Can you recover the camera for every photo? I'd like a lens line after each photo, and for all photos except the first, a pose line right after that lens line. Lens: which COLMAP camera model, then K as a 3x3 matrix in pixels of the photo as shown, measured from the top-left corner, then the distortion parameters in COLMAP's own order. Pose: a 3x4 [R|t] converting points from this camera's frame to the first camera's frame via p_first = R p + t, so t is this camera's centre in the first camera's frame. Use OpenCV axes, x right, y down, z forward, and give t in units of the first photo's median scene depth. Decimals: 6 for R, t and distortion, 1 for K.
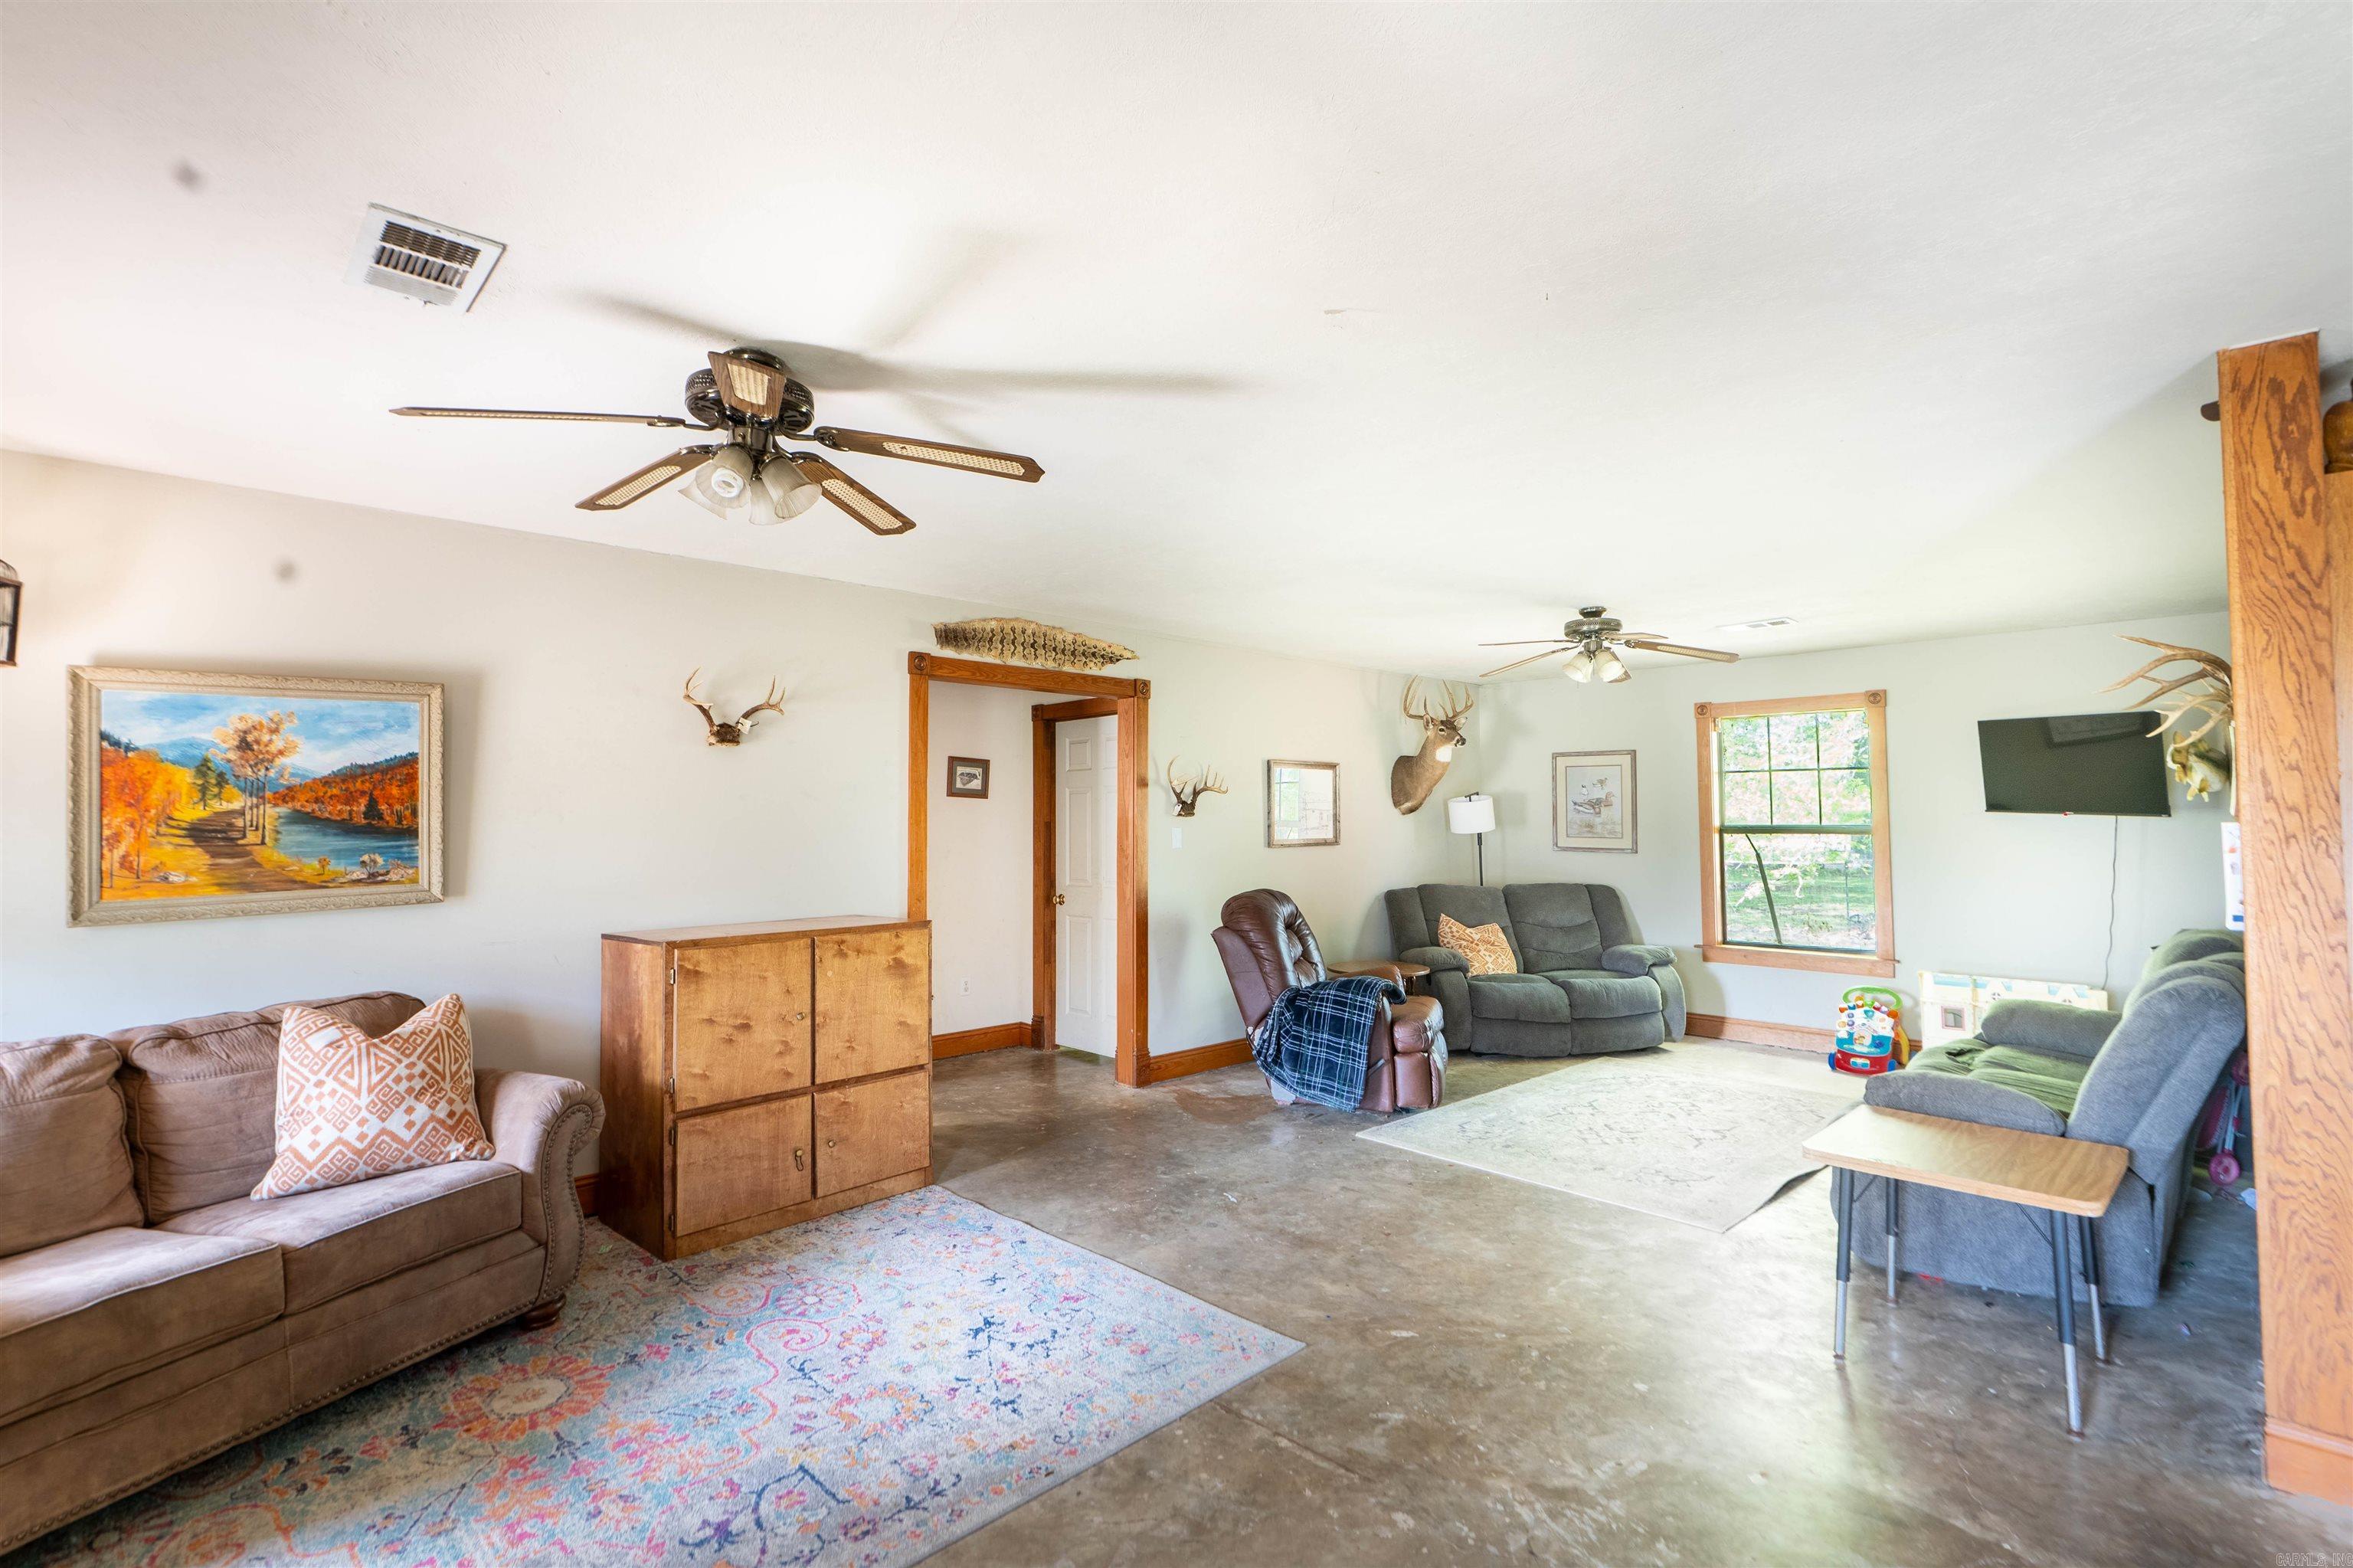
lens RADIAL K [[1076.1, 0, 1134.6], [0, 1076.1, 787.7], [0, 0, 1]] dist [0.000871, 0.000415]
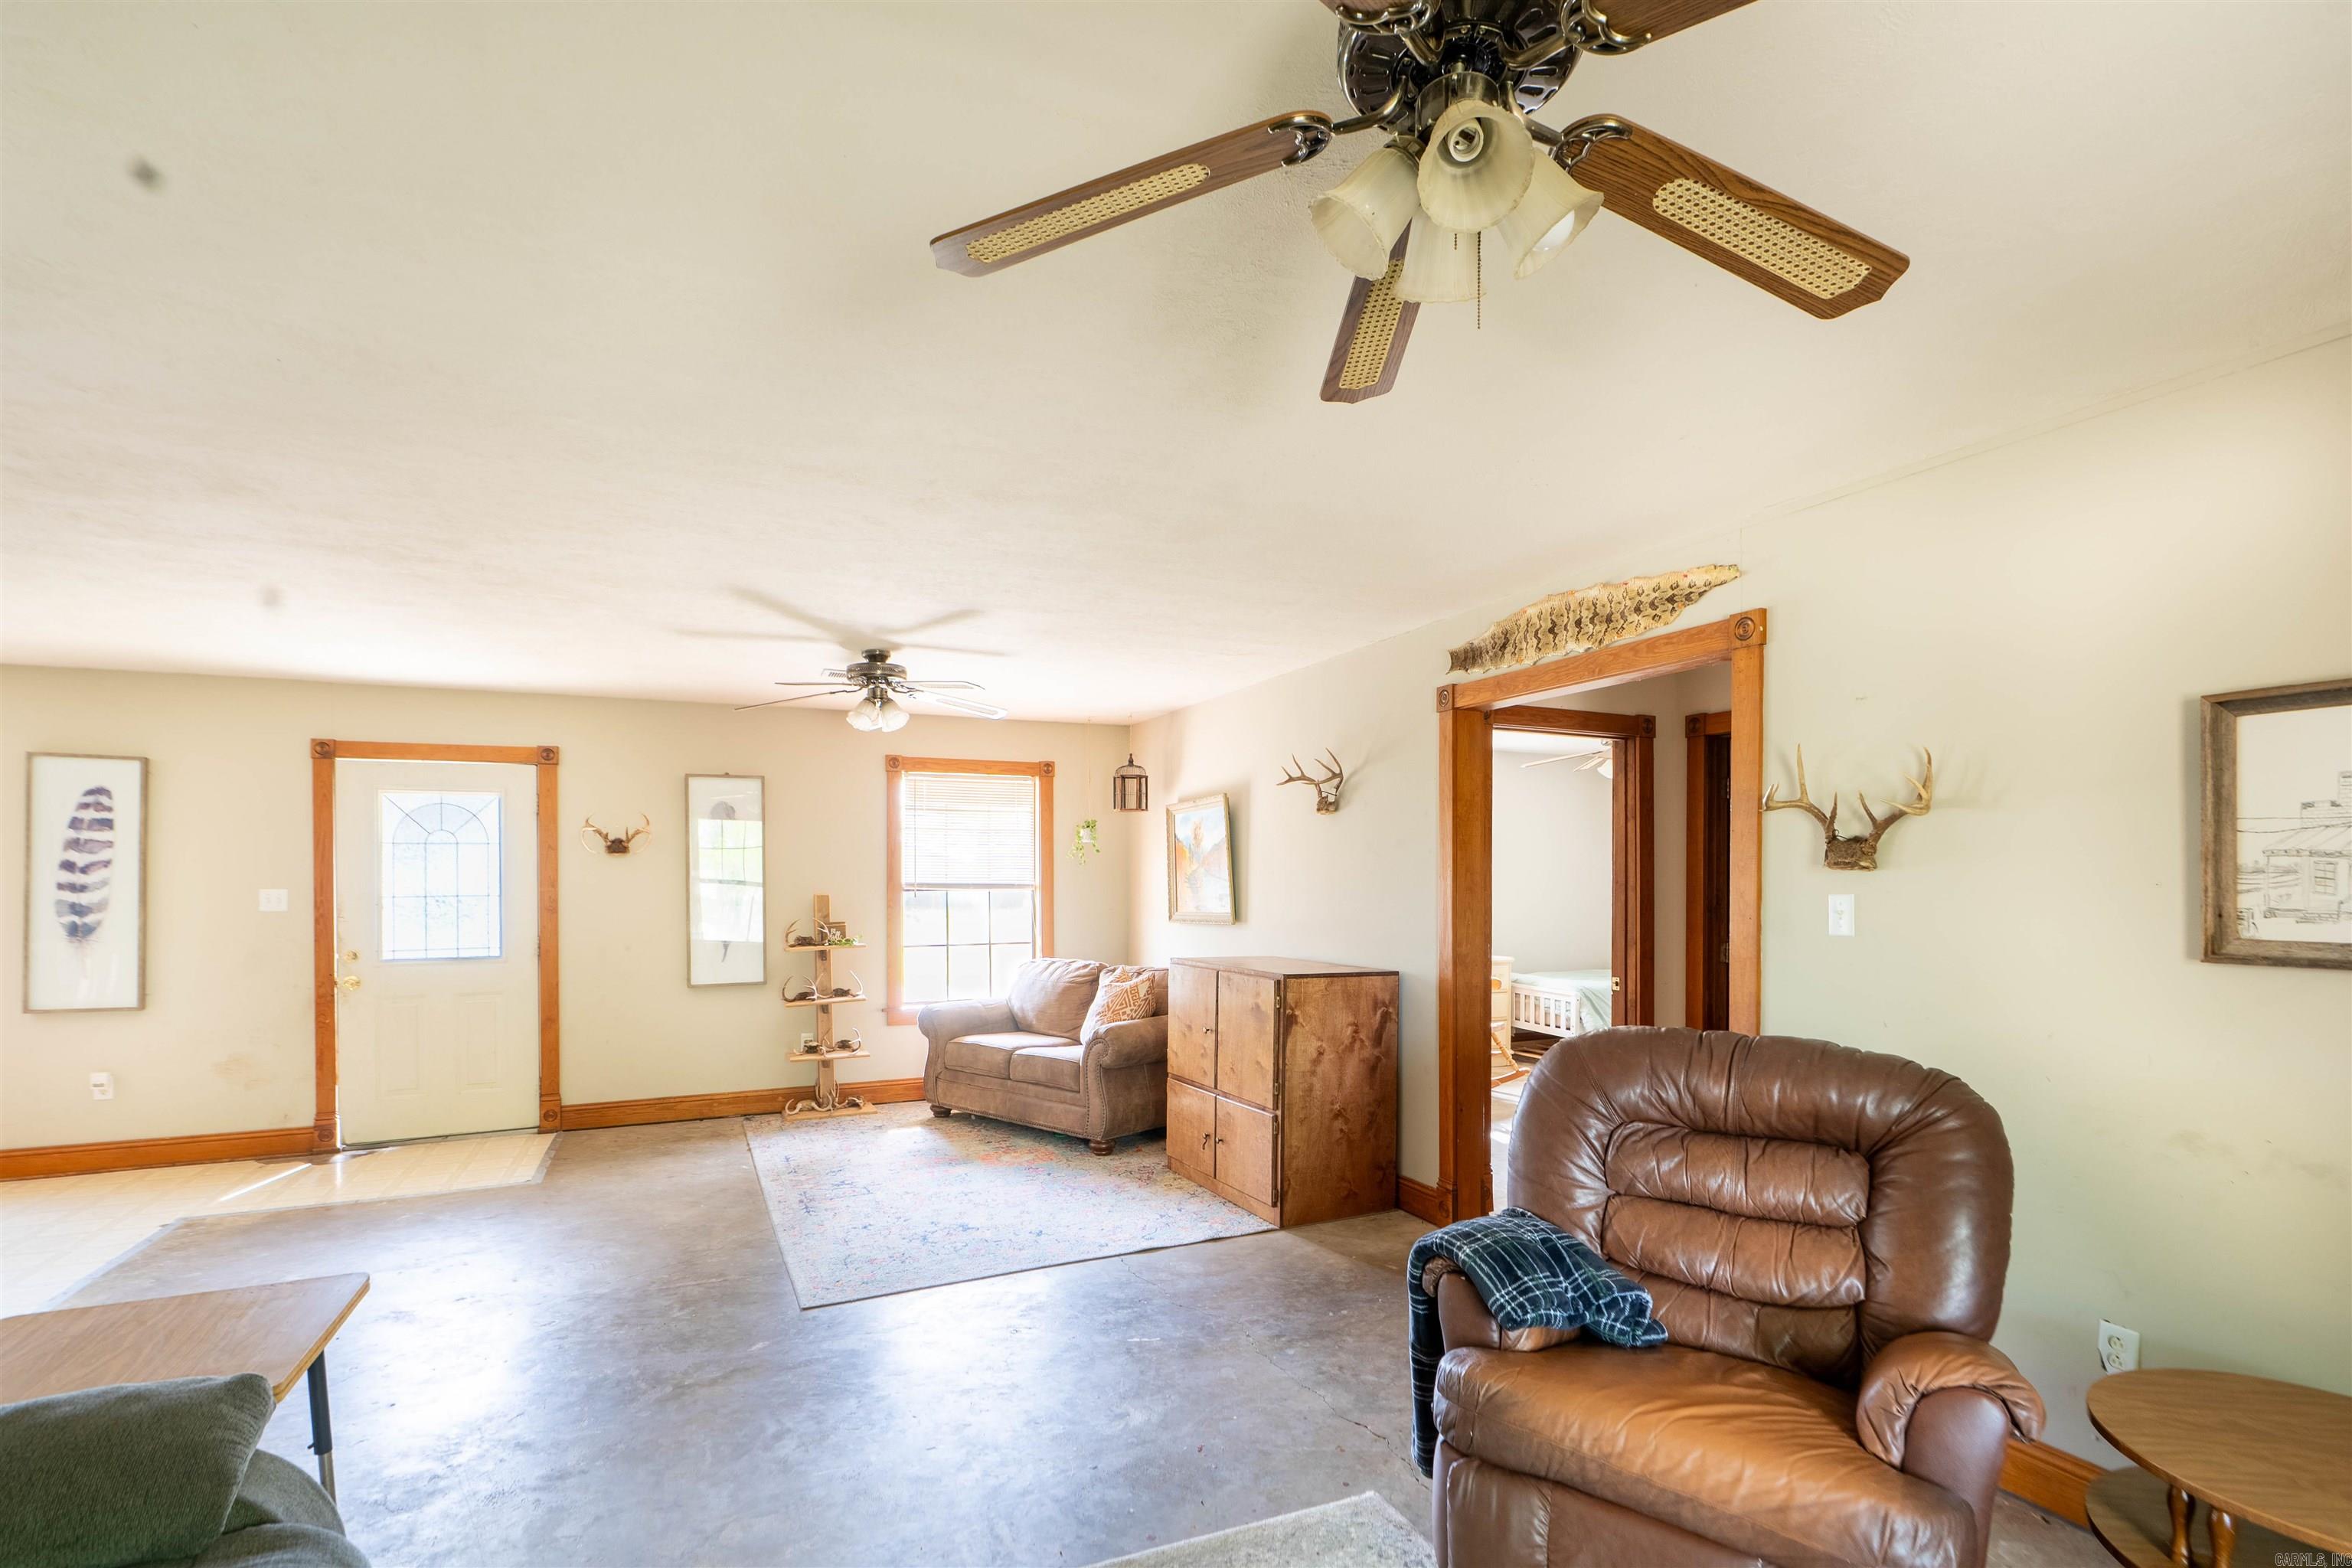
lens RADIAL K [[1081.1, 0, 1180.6], [0, 1081.1, 858.0], [0, 0, 1]] dist [0.001296, 0.000380]
pose [[-0.310615, 0.006627, -0.950513, 0.722502], [0.057393, 0.998282, -0.011795, 0.013359], [0.948801, -0.058216, -0.310462, 1.073404]]
